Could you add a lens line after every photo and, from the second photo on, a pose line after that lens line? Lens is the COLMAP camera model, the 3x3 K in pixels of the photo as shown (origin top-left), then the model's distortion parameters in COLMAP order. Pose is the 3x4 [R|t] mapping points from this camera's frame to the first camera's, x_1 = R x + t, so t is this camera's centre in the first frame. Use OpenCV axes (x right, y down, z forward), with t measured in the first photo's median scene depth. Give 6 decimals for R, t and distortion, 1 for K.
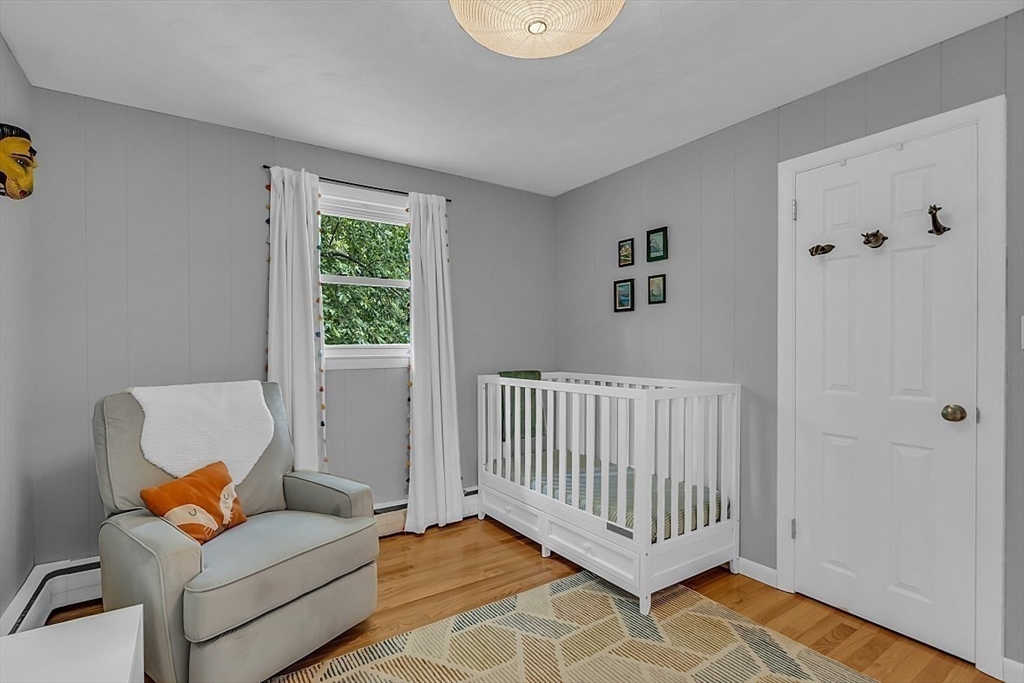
lens RADIAL K [[459.8, 0, 483.0], [0, 459.8, 347.1], [0, 0, 1]] dist [-0.010774, 0.000761]
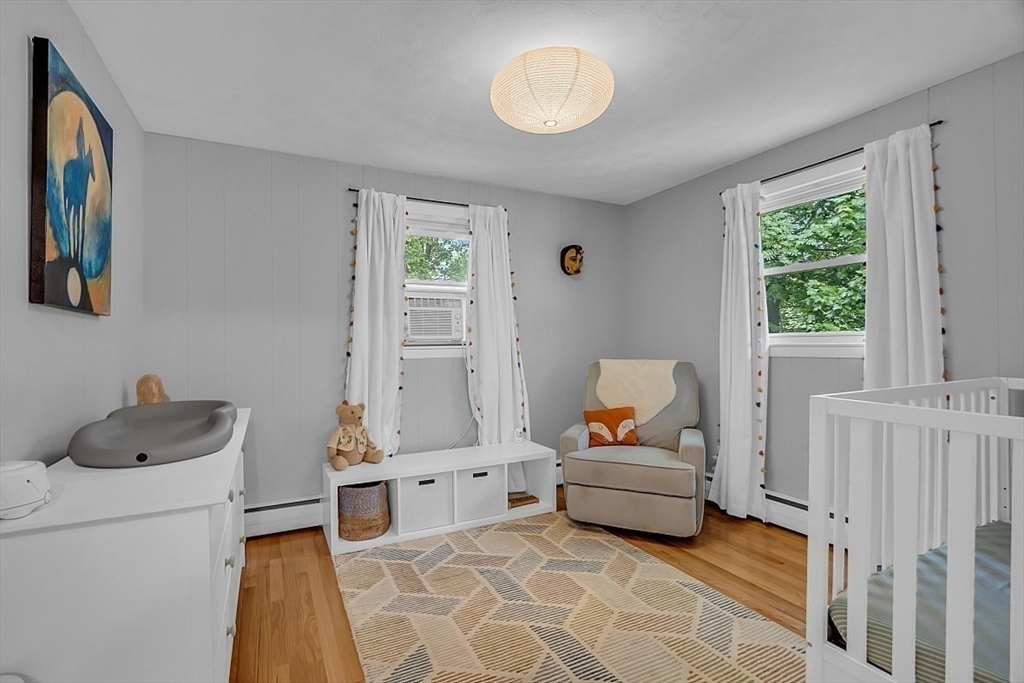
lens RADIAL K [[451.5, 0, 490.2], [0, 451.5, 342.1], [0, 0, 1]] dist [-0.001603, 0.000124]
pose [[-0.081902, 0.016186, -0.996509, 0.979575], [0.024695, 0.999594, 0.014207, -0.021164], [0.996334, -0.023445, -0.082269, 0.550059]]
